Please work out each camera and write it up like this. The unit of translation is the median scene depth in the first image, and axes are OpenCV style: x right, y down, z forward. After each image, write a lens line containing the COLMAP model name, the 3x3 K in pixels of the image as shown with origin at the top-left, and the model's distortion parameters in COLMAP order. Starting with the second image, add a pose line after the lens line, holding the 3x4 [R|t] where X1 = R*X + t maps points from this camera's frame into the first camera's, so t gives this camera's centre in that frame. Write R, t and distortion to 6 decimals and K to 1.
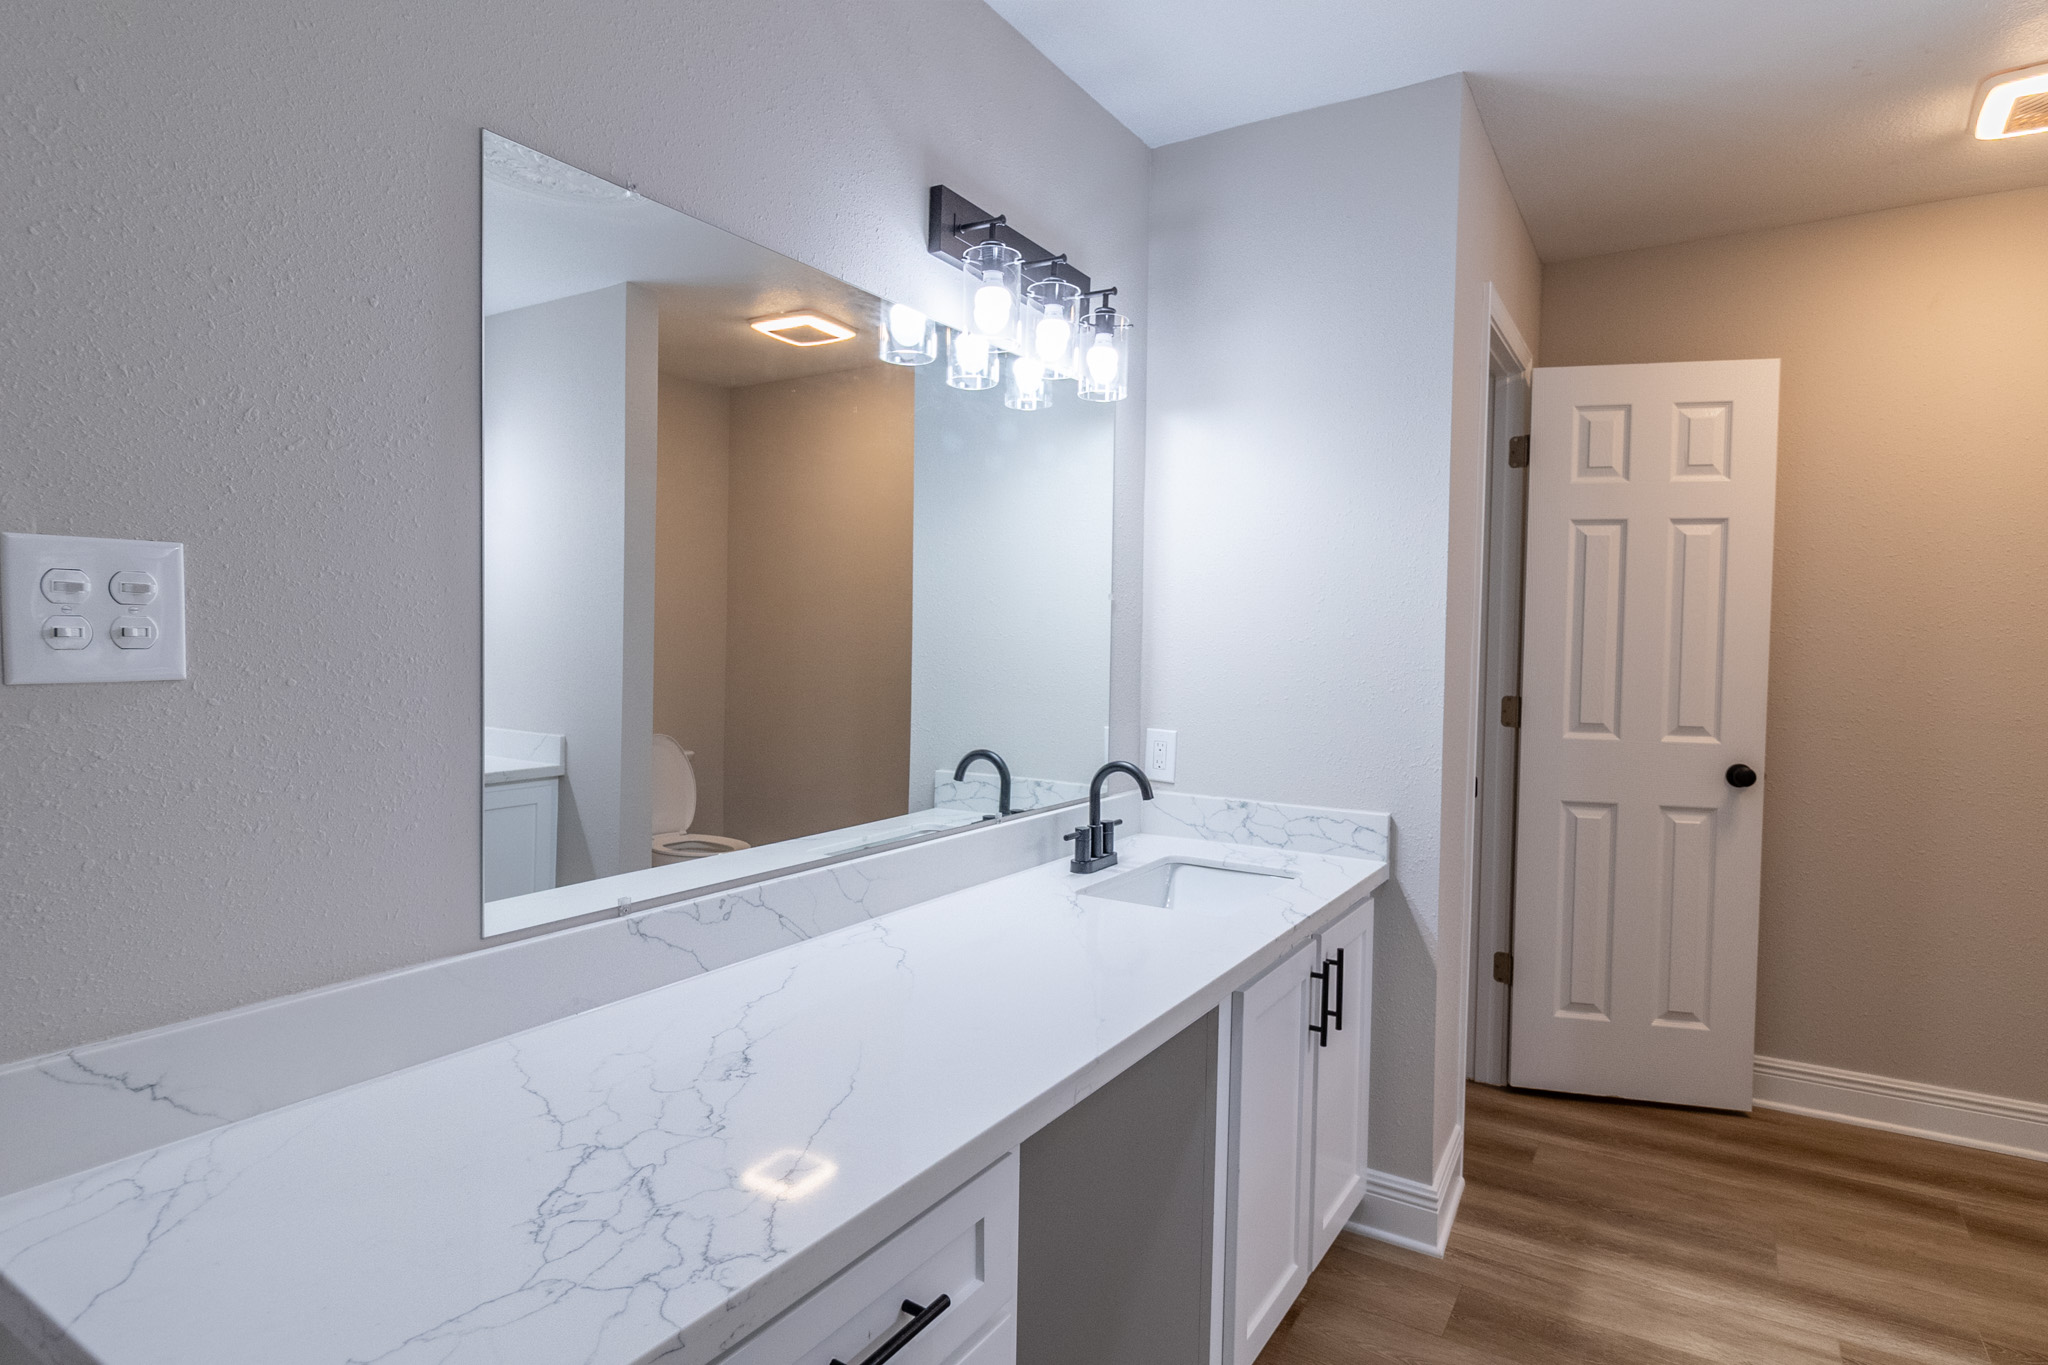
lens RADIAL K [[1094.4, 0, 1022.7], [0, 1094.4, 671.4], [0, 0, 1]] dist [0.000883, -0.000229]
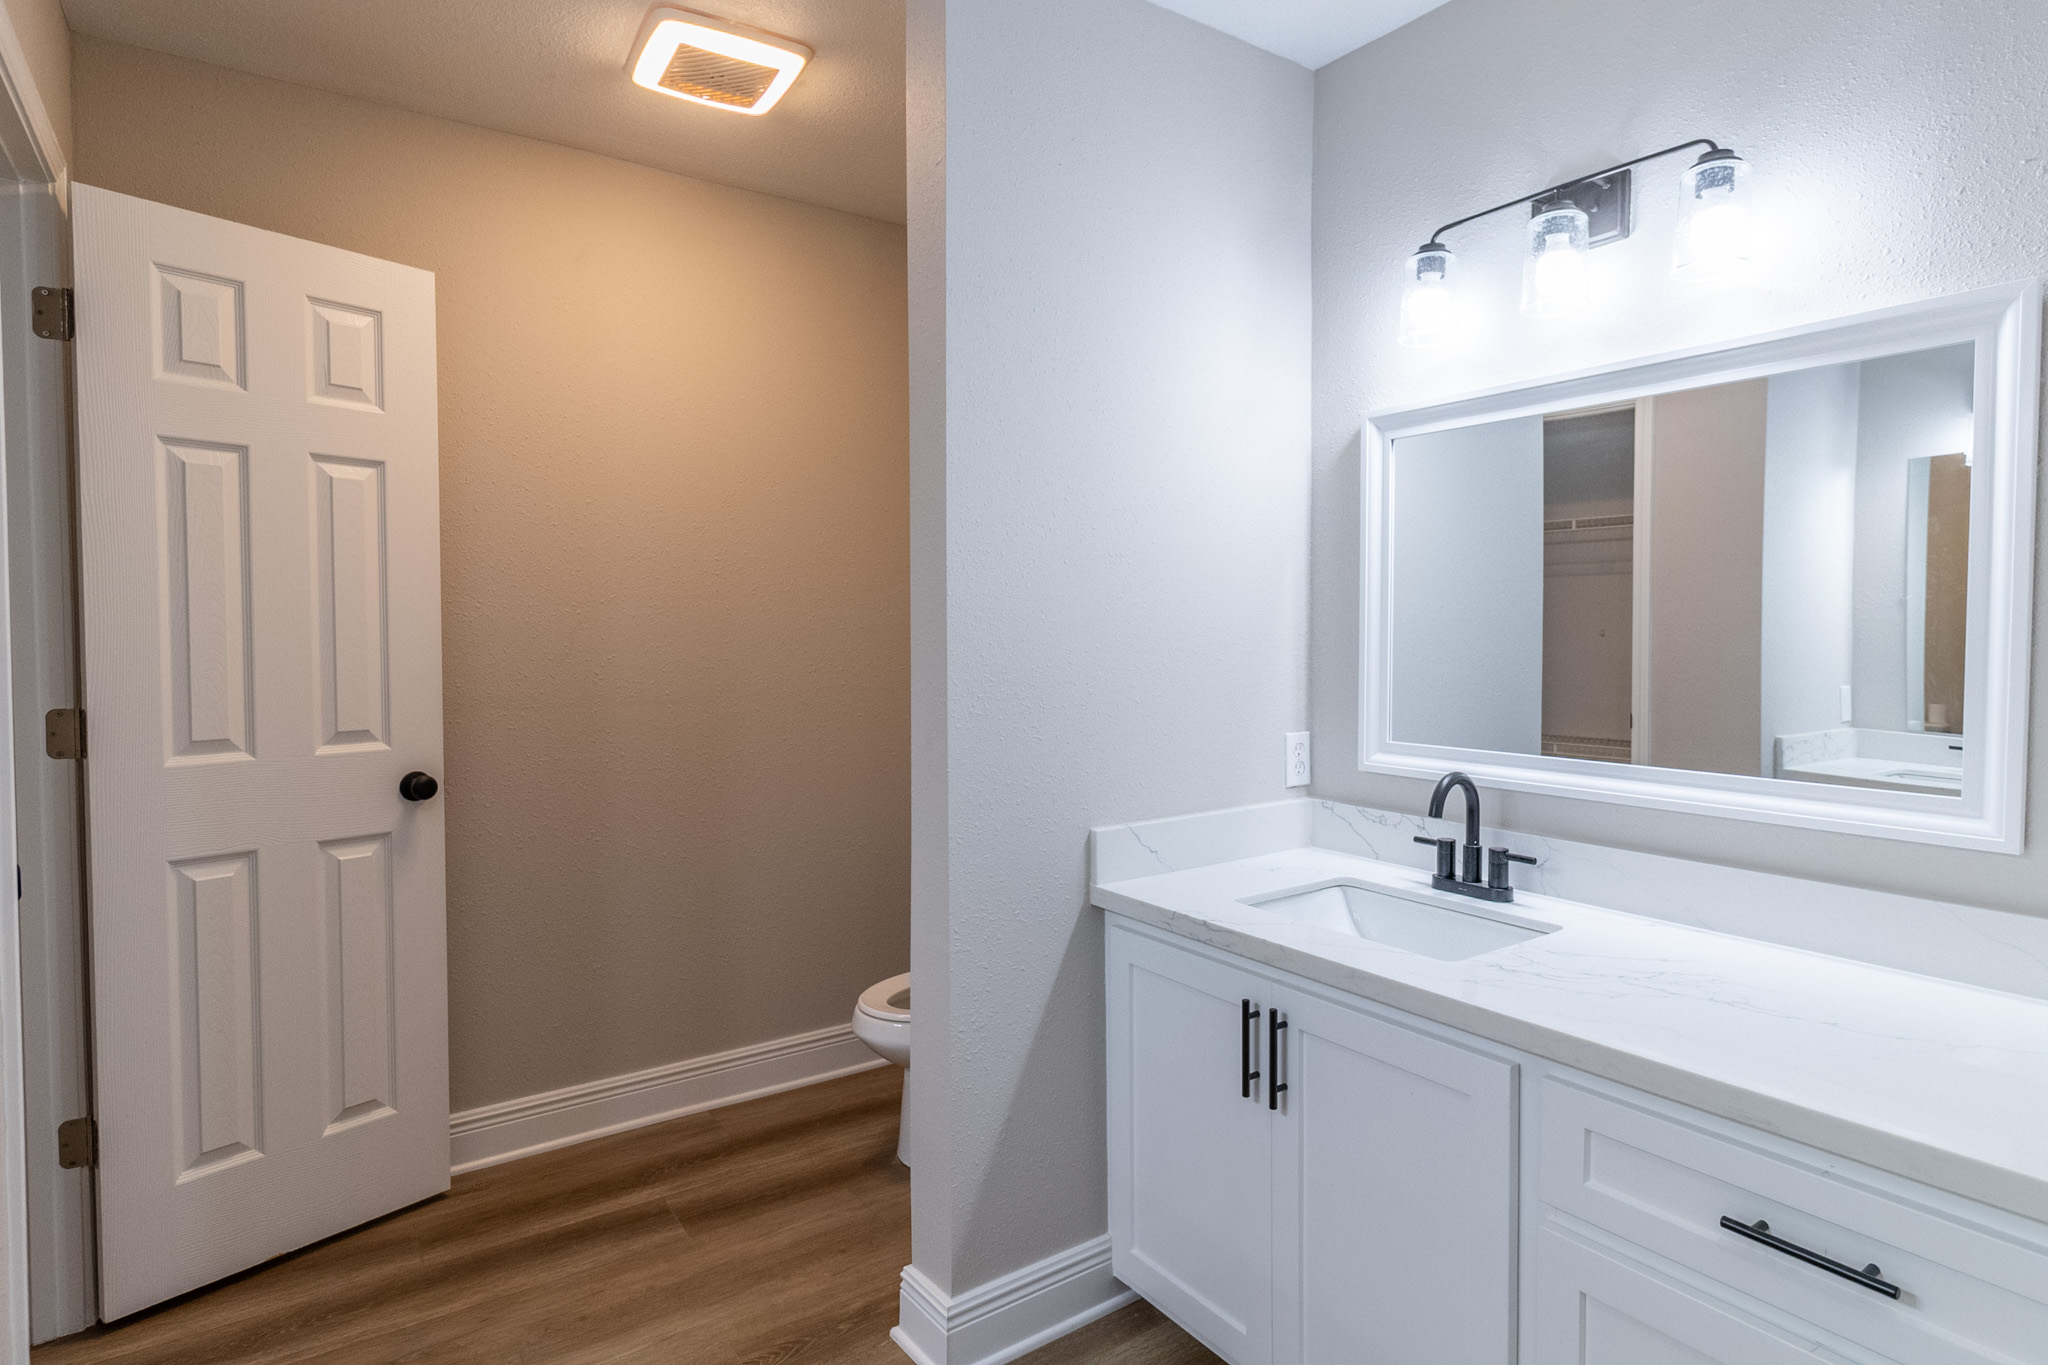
lens RADIAL K [[1099.7, 0, 1035.0], [0, 1099.7, 673.6], [0, 0, 1]] dist [0.000713, -0.000196]
pose [[0.387601, -0.050590, 0.920438, 0.091582], [0.031479, 0.998637, 0.041632, -0.006522], [-0.921290, 0.012837, 0.388665, 0.264316]]
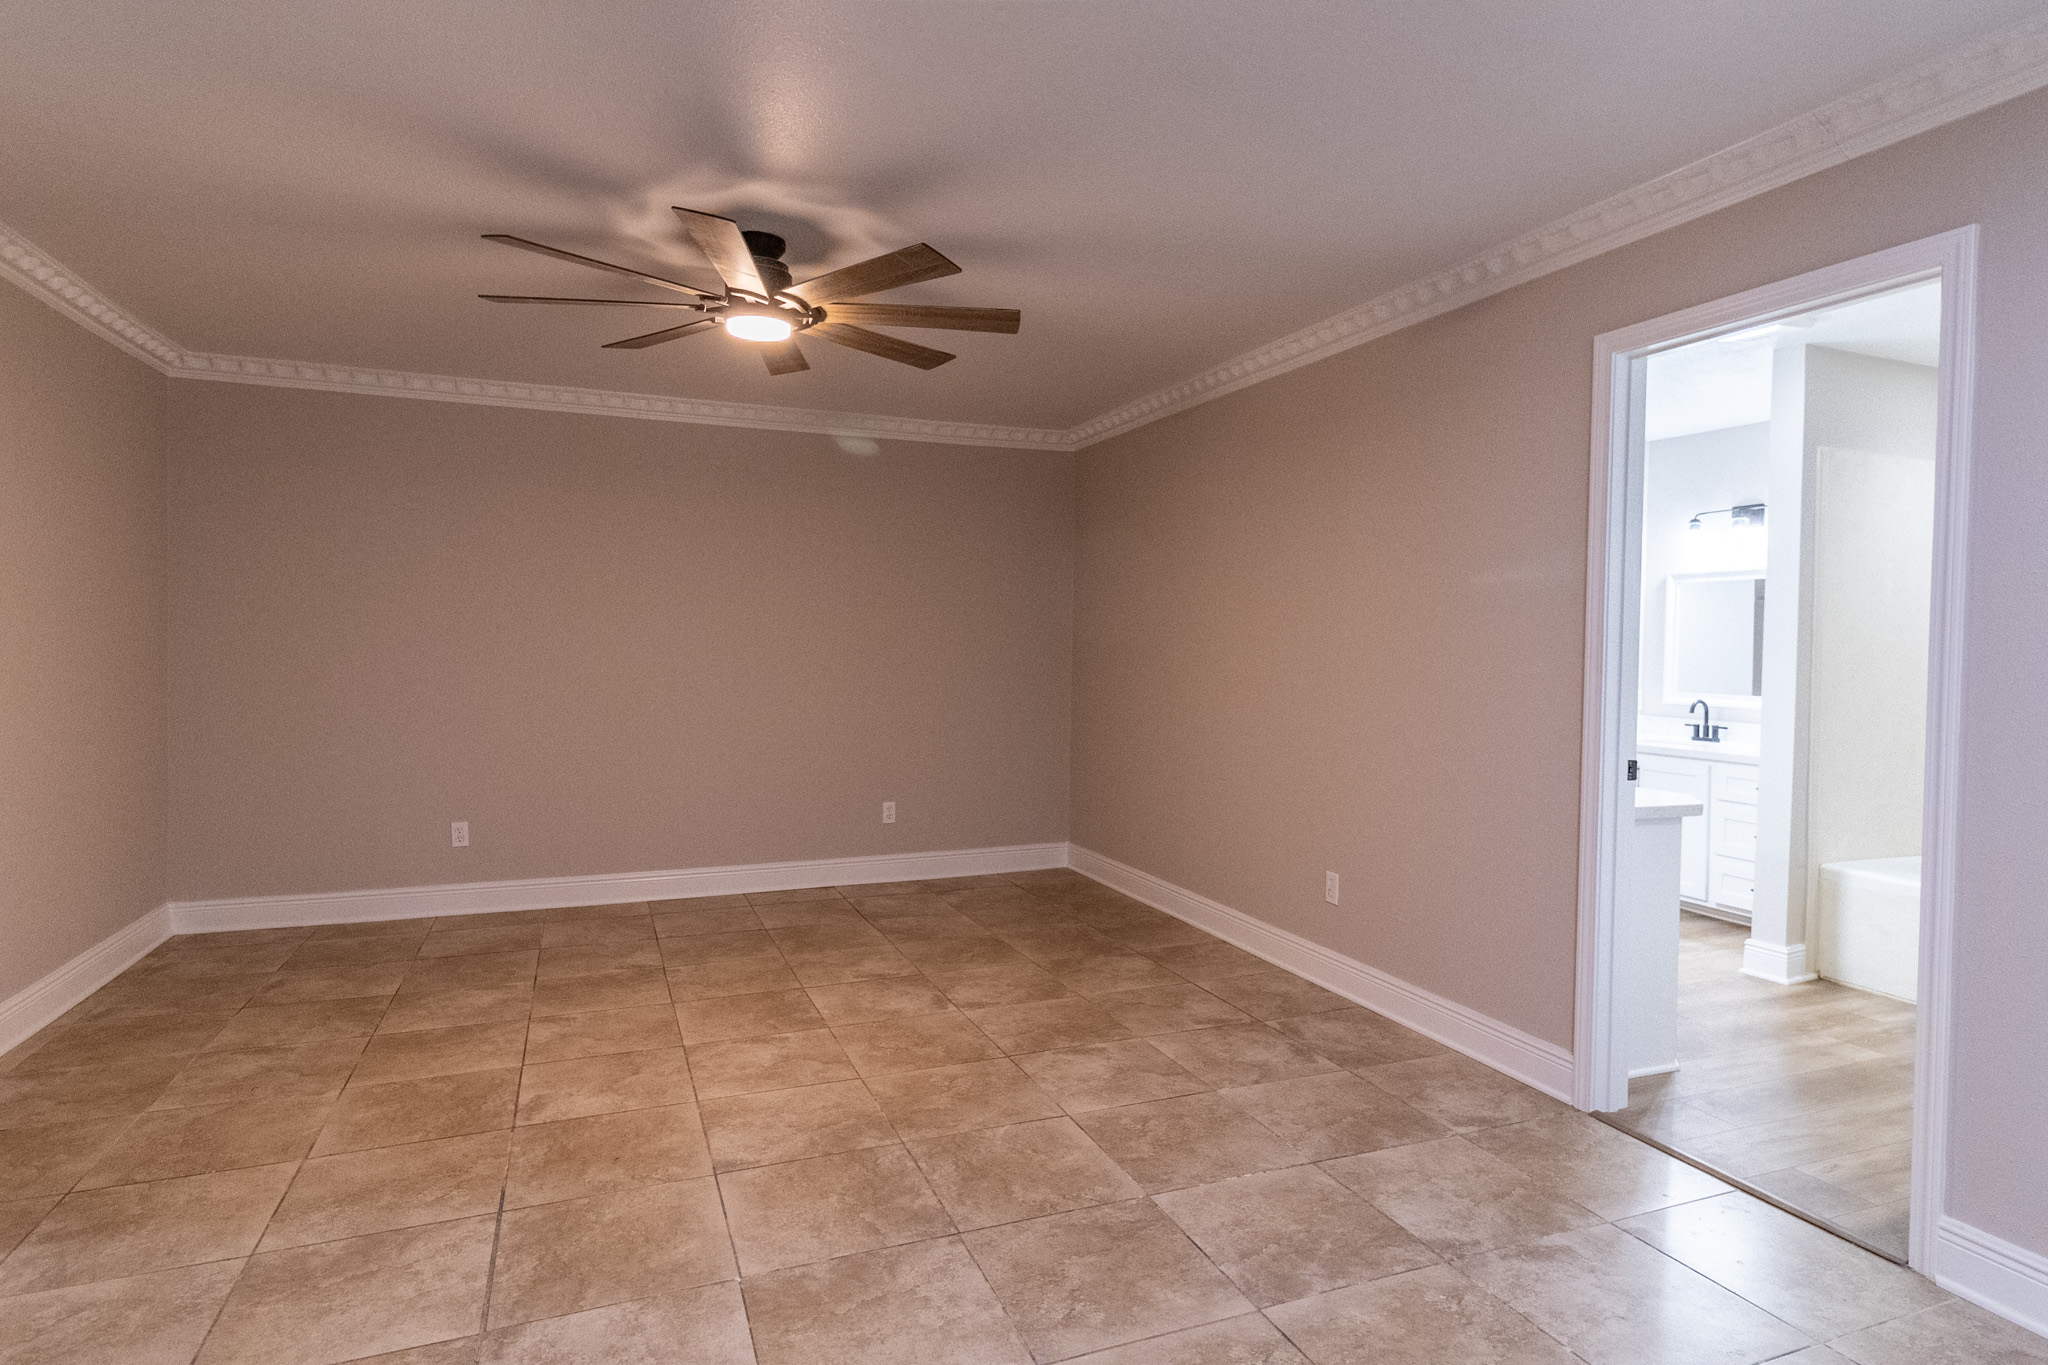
lens RADIAL K [[1099.7, 0, 1035.0], [0, 1099.7, 673.6], [0, 0, 1]] dist [0.000713, -0.000196]
pose [[0.582692, -0.024461, 0.812325, -1.440564], [0.014385, 0.999701, 0.019784, -0.014875], [-0.812565, 0.000158, 0.582870, 0.114385]]
